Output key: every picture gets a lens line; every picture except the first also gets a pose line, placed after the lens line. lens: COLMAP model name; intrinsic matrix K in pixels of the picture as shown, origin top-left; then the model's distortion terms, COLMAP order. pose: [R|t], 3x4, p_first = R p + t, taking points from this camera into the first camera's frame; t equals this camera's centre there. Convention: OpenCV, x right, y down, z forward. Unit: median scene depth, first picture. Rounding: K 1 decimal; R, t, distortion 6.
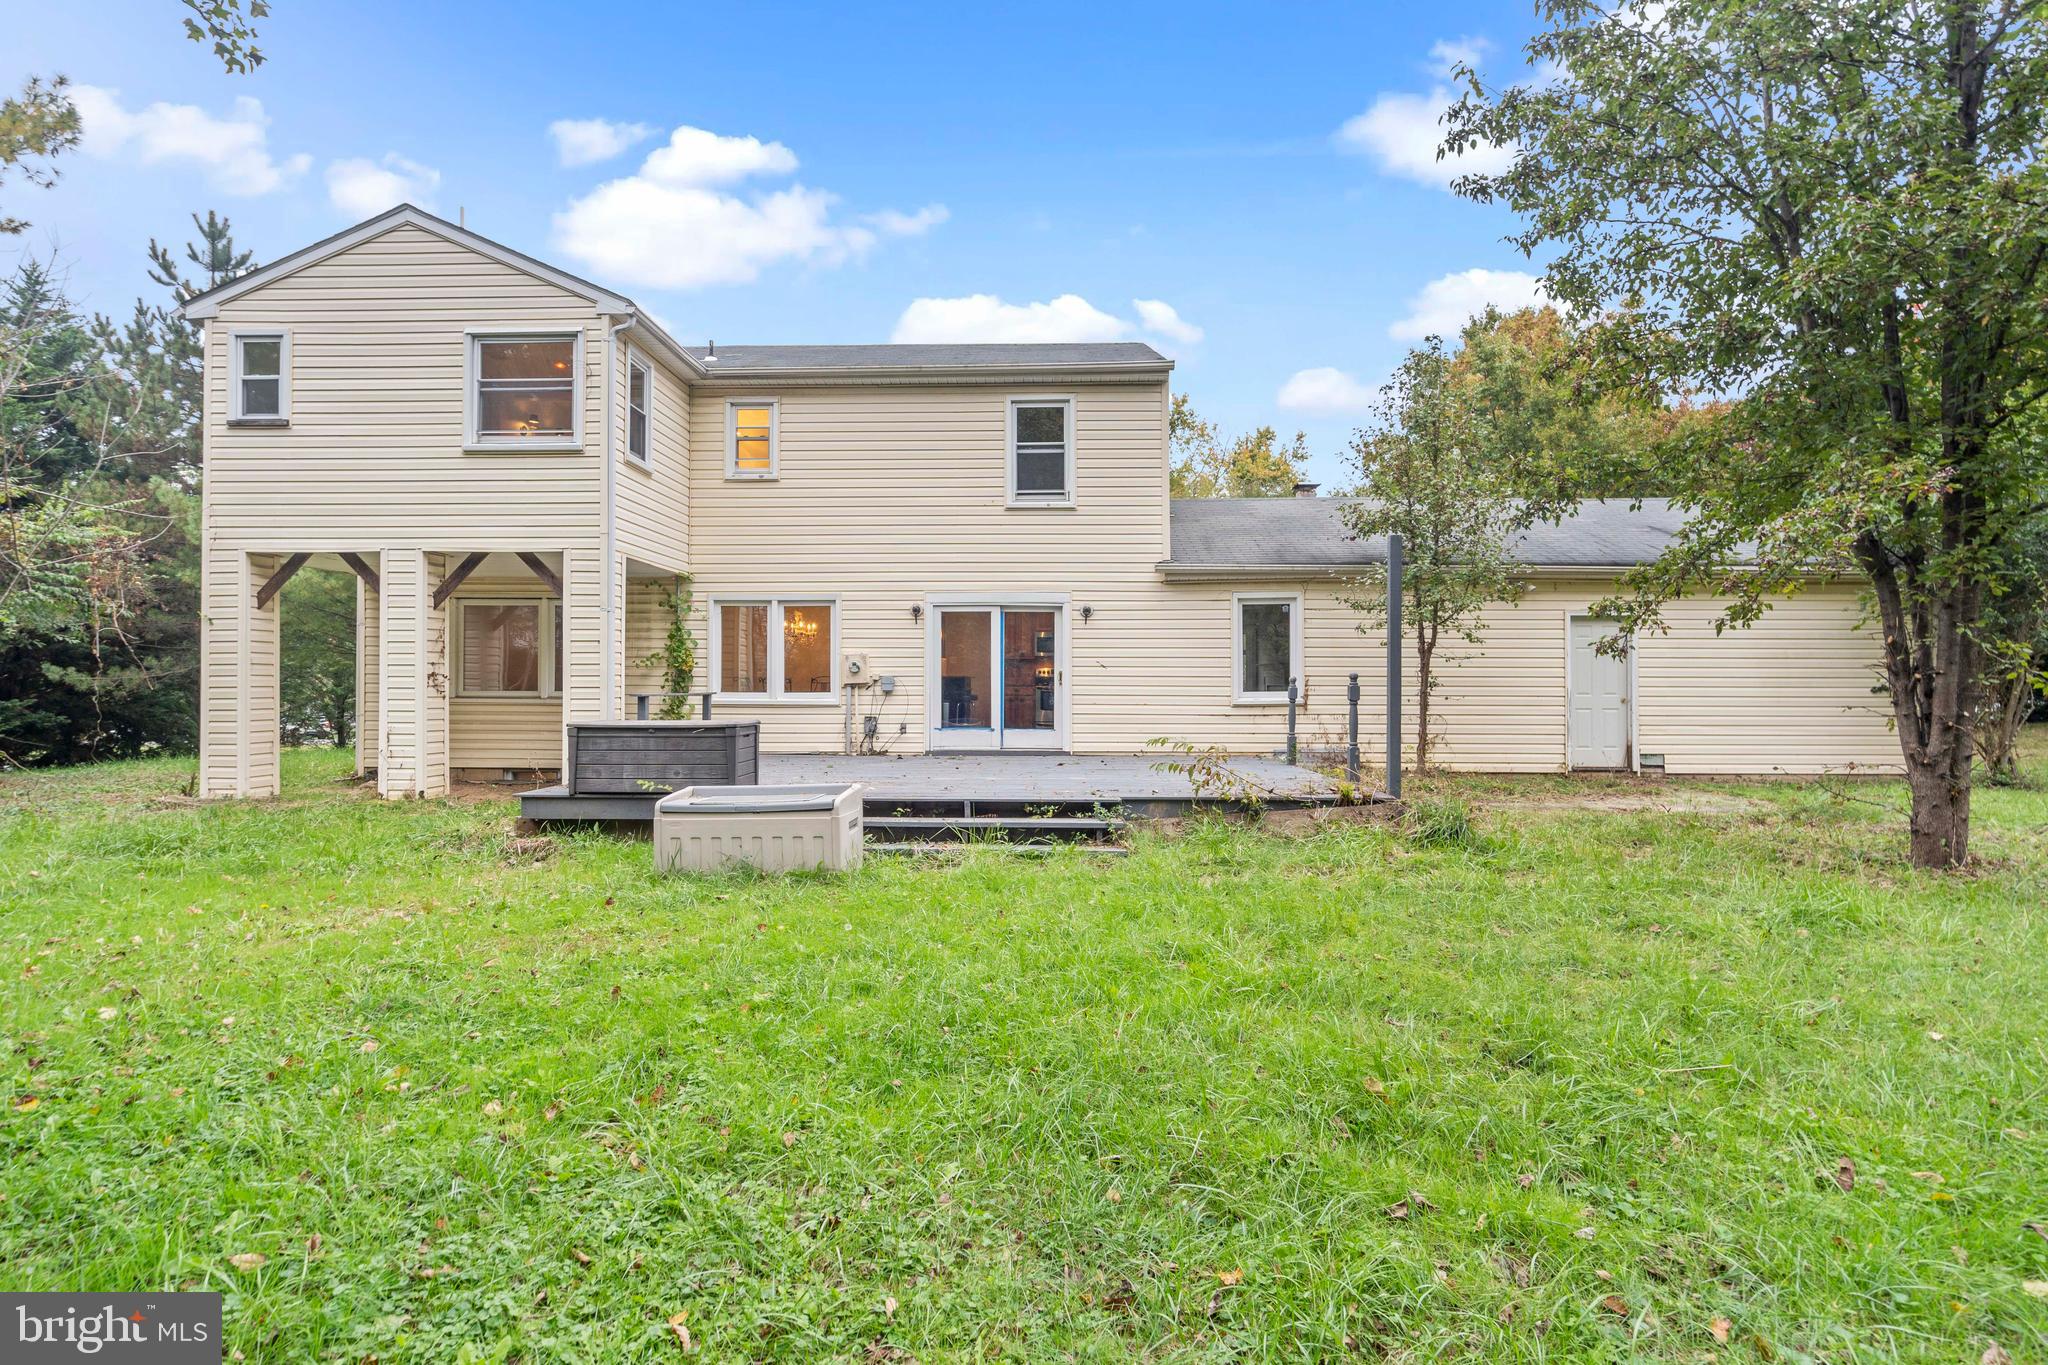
lens RADIAL K [[964.9, 0, 1009.9], [0, 964.9, 678.9], [0, 0, 1]] dist [-0.006074, -0.000249]
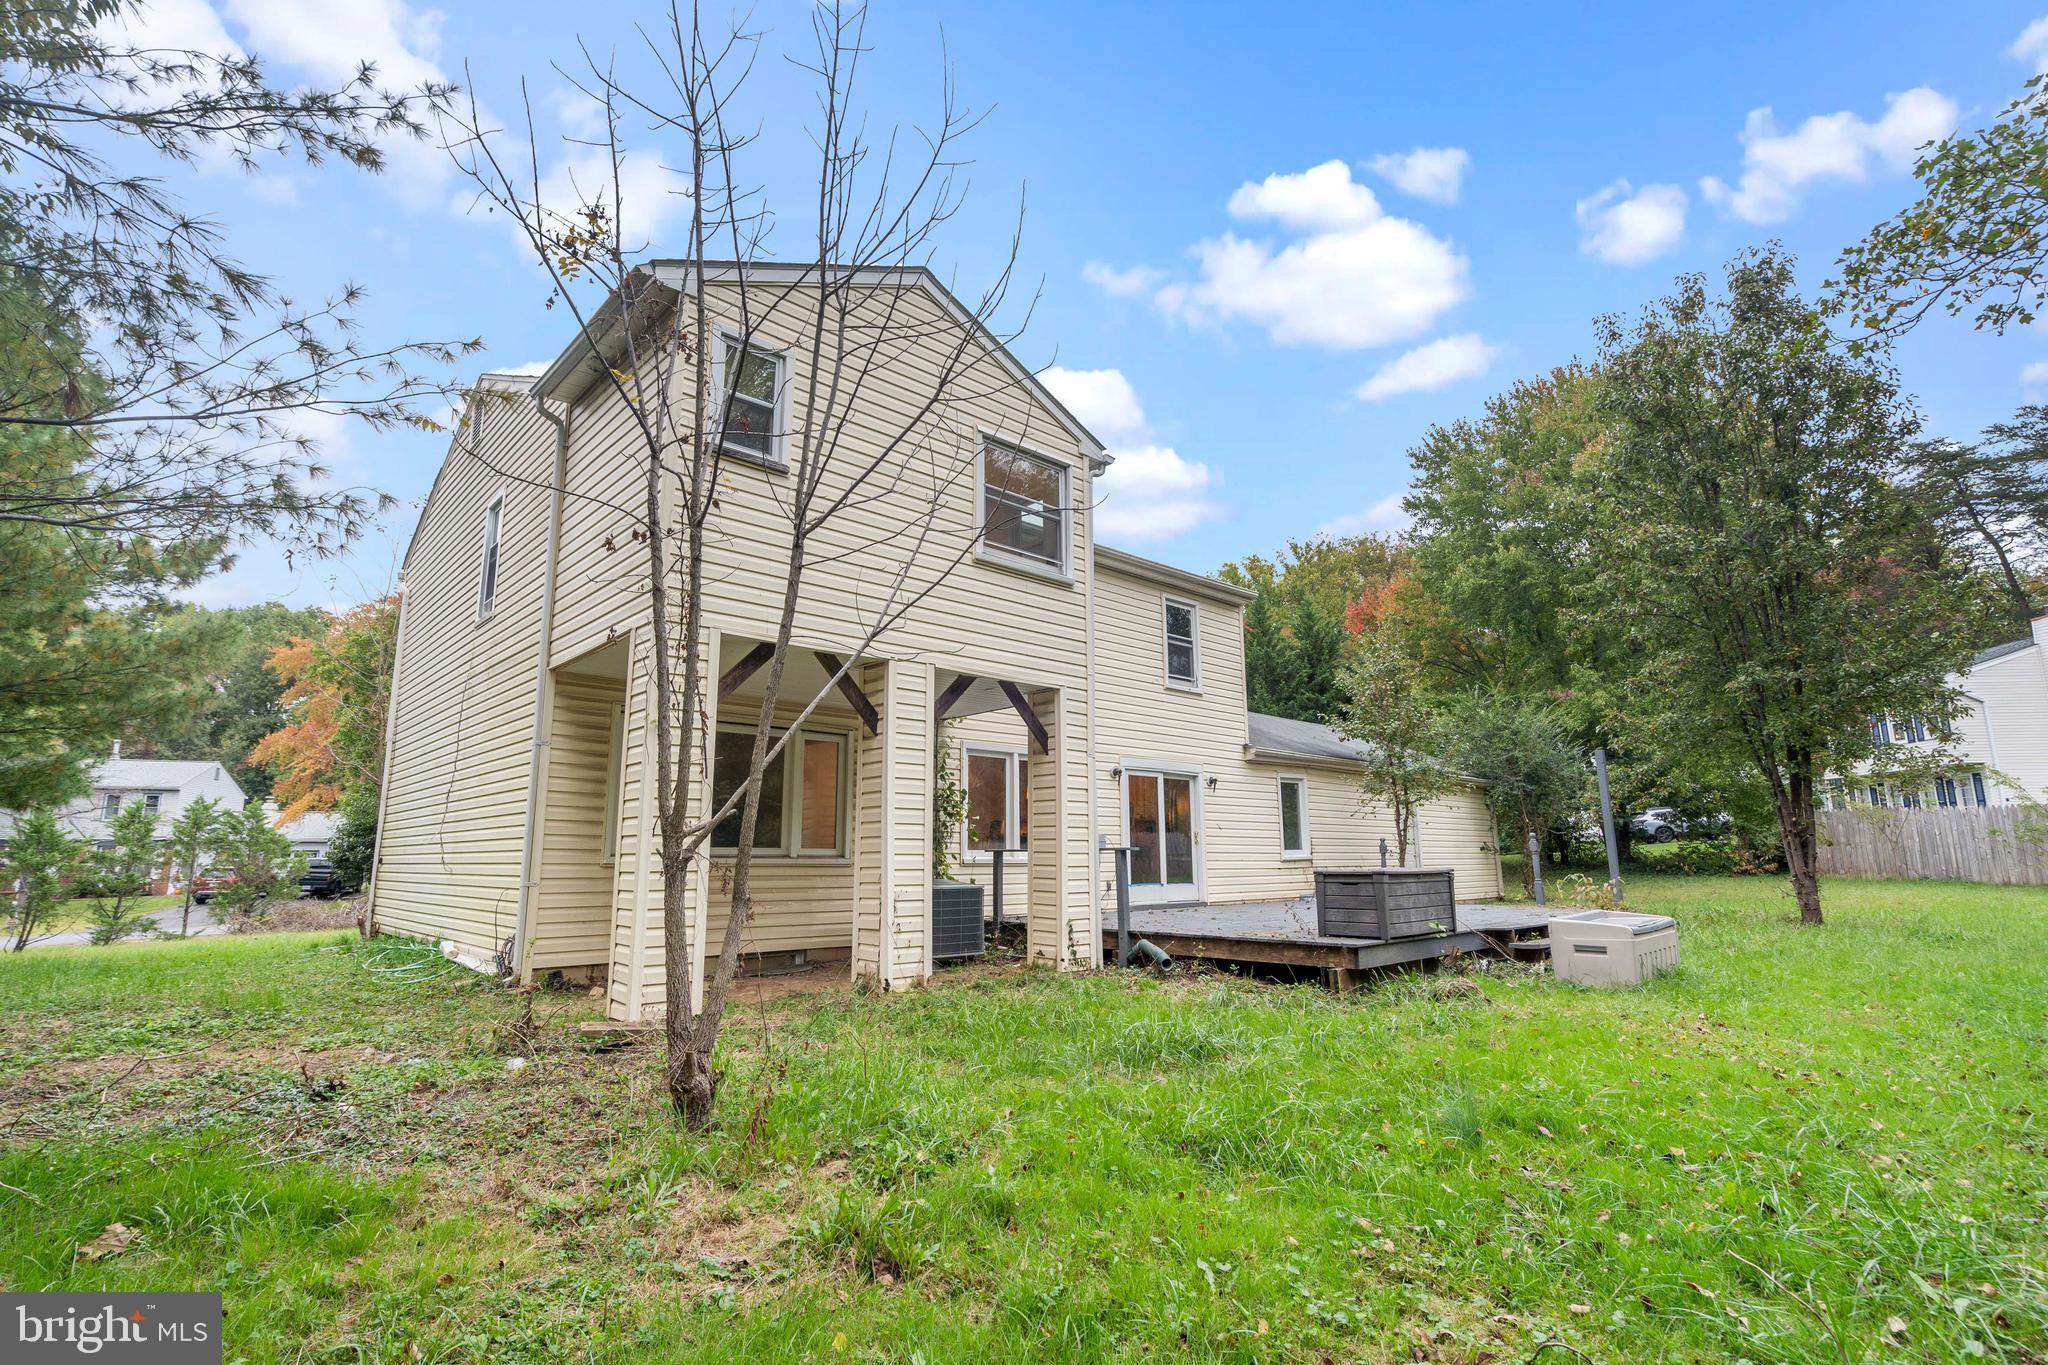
lens RADIAL K [[964.9, 0, 1009.9], [0, 964.9, 678.9], [0, 0, 1]] dist [-0.006074, -0.000249]
pose [[0.708253, 0.123599, 0.695055, -0.935699], [0.006152, 0.983436, -0.181150, 0.020205], [-0.705932, 0.132576, 0.695761, 0.327428]]
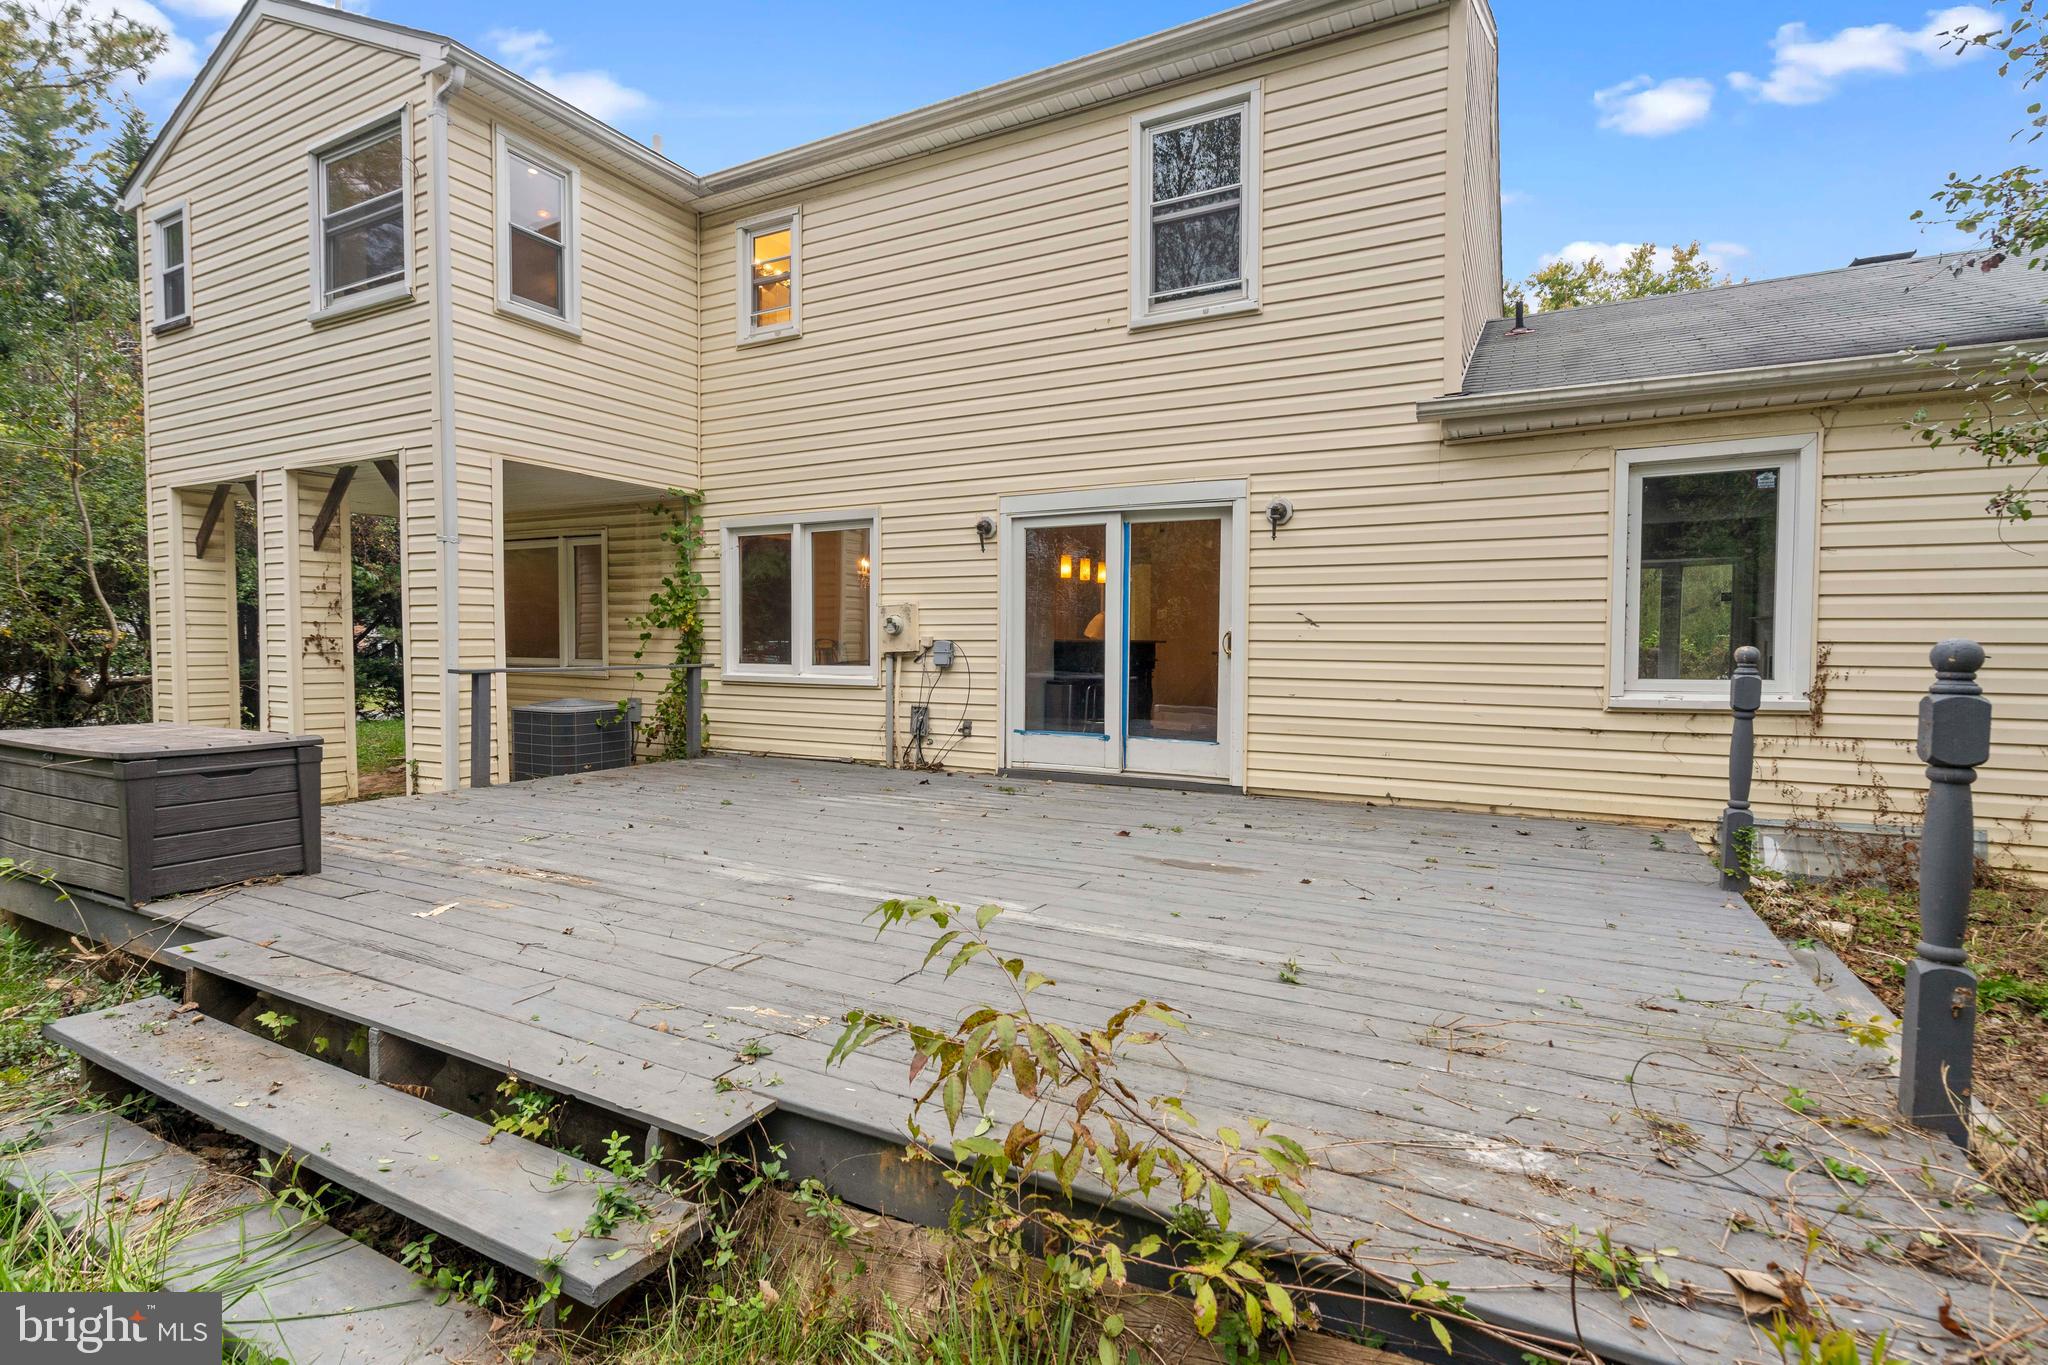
lens RADIAL K [[964.9, 0, 1009.9], [0, 964.9, 678.9], [0, 0, 1]] dist [-0.006074, -0.000249]
pose [[0.897323, 0.020053, -0.440918, 0.176773], [-0.001866, 0.999131, 0.041643, -0.004060], [0.441370, -0.036545, 0.896581, 0.478714]]
